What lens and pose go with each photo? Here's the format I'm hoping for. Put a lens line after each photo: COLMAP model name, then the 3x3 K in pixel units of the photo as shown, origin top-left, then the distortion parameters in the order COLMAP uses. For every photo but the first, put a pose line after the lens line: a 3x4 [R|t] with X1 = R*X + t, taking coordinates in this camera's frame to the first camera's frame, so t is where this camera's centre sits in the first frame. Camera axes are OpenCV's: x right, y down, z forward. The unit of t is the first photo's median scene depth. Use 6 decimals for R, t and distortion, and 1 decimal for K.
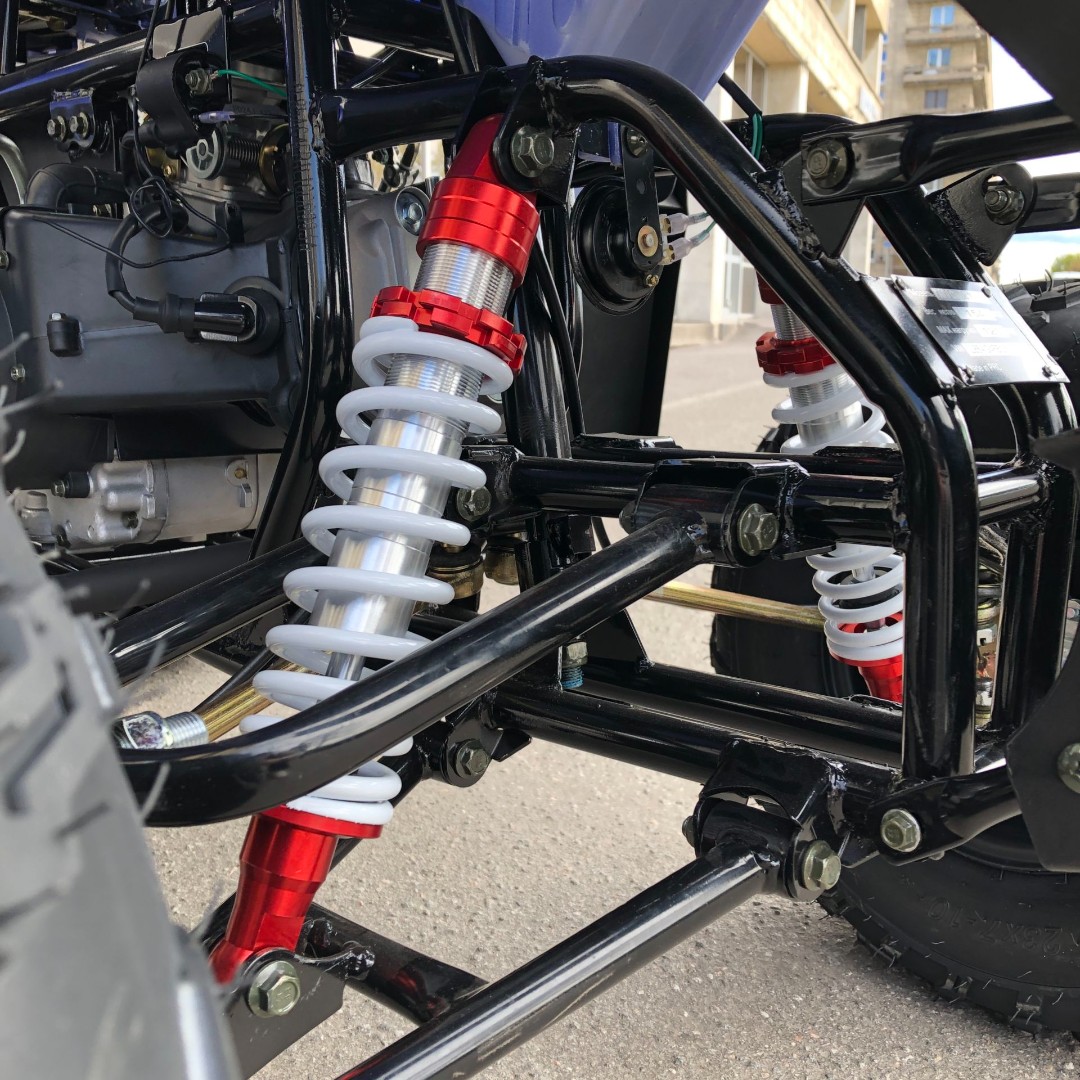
lens RADIAL K [[1353.9, 0, 540.2], [0, 1353.9, 590.7], [0, 0, 1]] dist [0.230433, -0.967885]
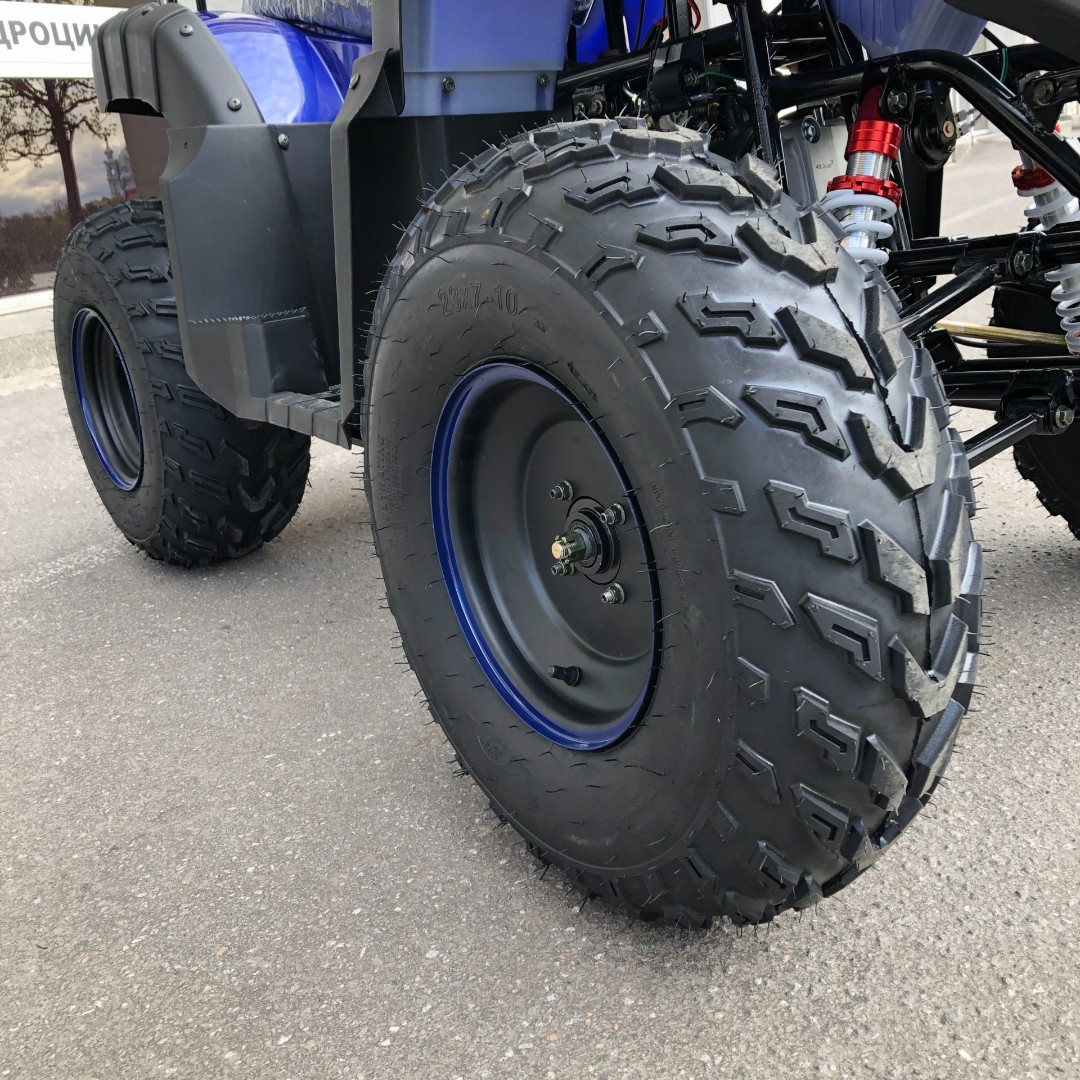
lens RADIAL K [[1197.3, 0, 540.0], [0, 1197.3, 540.0], [0, 0, 1]] dist [-0.036545, 0.095155]
pose [[0.970295, -0.083972, -0.226886, -0.182433], [0.103922, 0.991565, 0.077447, 0.156623], [0.218469, -0.098725, 0.970837, -1.002364]]
